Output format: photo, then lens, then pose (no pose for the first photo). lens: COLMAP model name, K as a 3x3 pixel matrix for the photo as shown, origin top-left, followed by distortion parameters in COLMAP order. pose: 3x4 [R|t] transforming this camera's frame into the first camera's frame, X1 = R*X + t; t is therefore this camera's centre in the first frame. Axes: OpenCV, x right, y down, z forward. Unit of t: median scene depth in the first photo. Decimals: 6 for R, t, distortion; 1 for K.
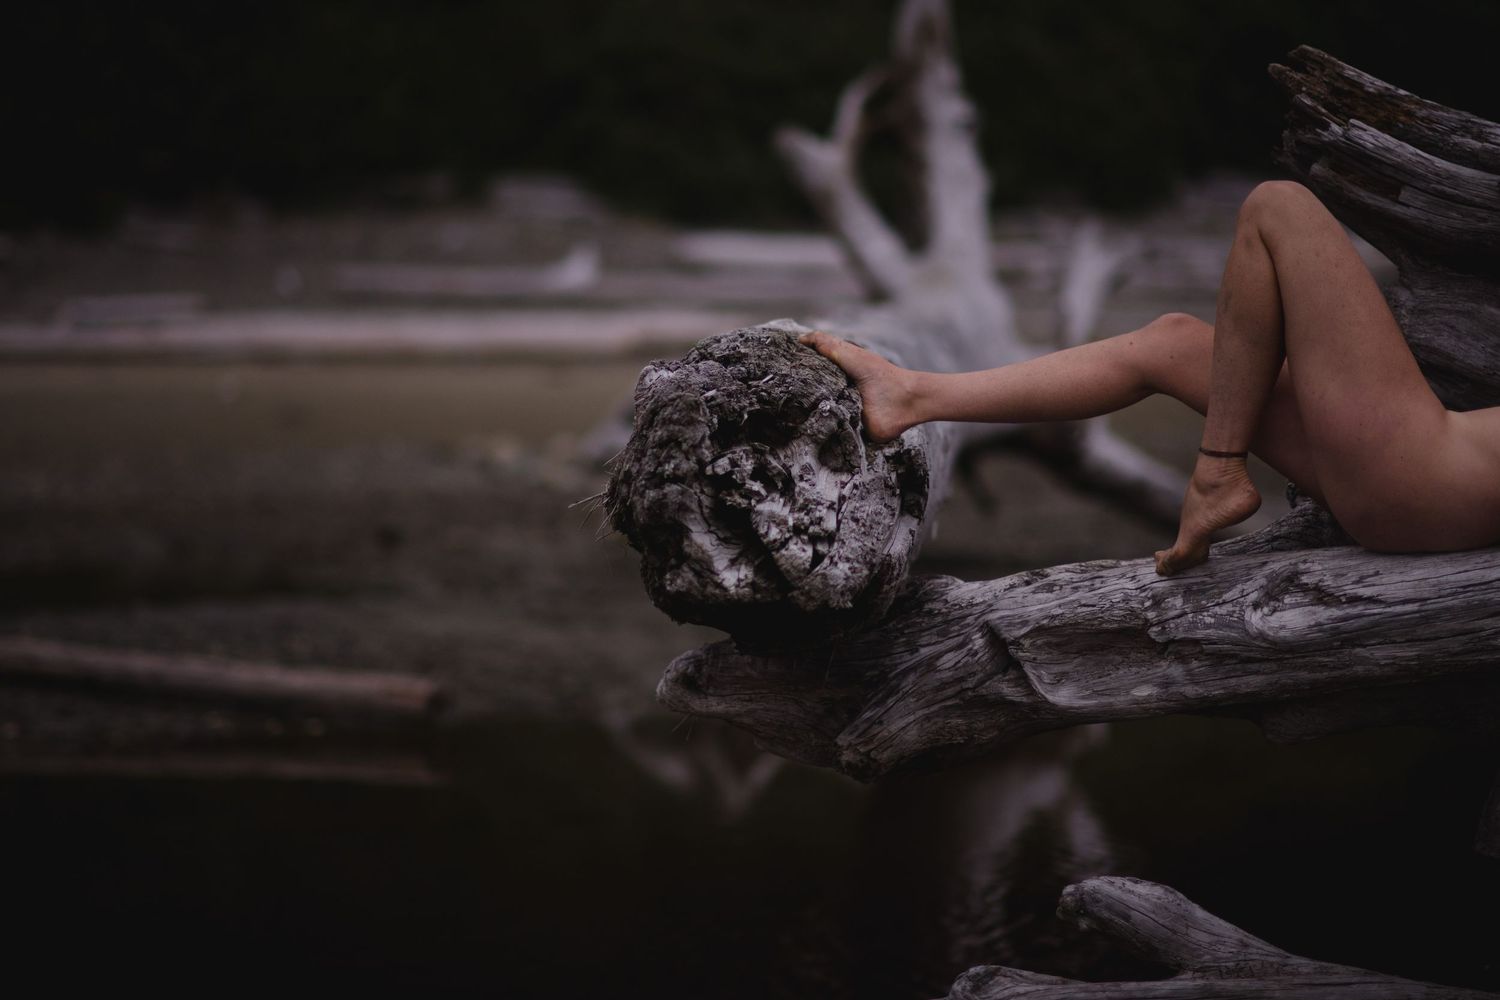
lens RADIAL K [[4657.7, 0, 750.0], [0, 4657.7, 500.0], [0, 0, 1]] dist [-0.015329, -1.044640]
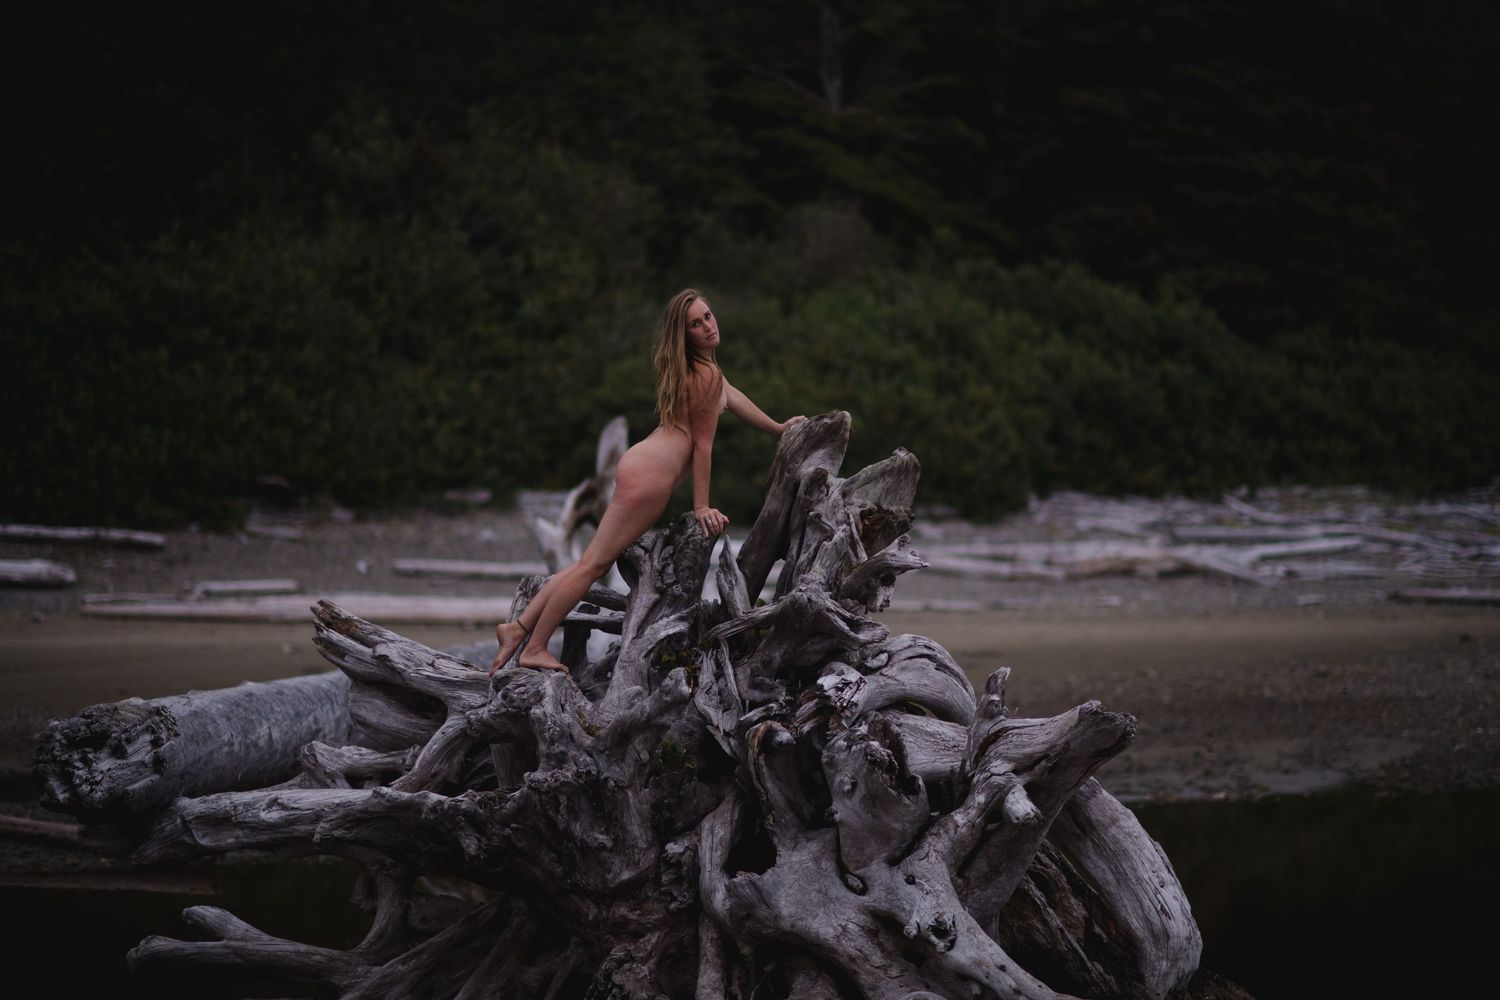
lens RADIAL K [[4044.4, 0, 750.0], [0, 4044.4, 500.0], [0, 0, 1]] dist [-0.080089, -0.681068]
pose [[0.998672, 0.012789, -0.049914, 0.510985], [-0.015296, 0.998623, -0.050174, -0.045121], [0.049203, 0.050871, 0.997492, -1.384165]]
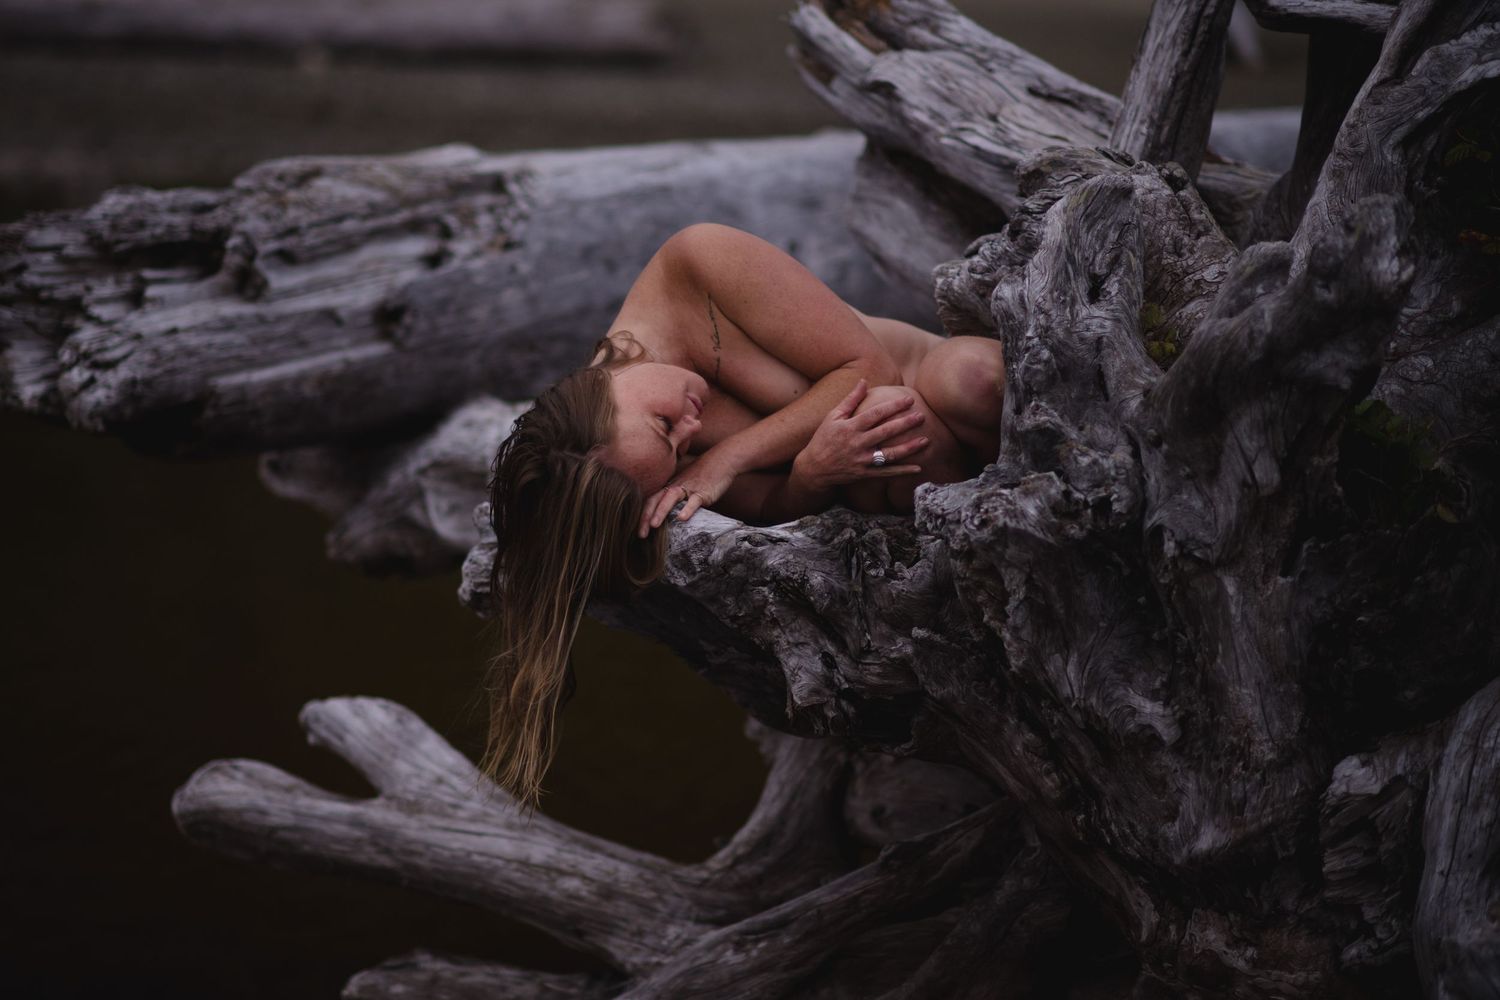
lens RADIAL K [[4044.4, 0, 750.0], [0, 4044.4, 500.0], [0, 0, 1]] dist [-0.080089, -0.681068]
pose [[0.843533, 0.132136, -0.520569, 0.625615], [-0.074809, 0.988721, 0.129746, -0.092889], [0.531842, -0.070501, 0.843904, 0.244134]]
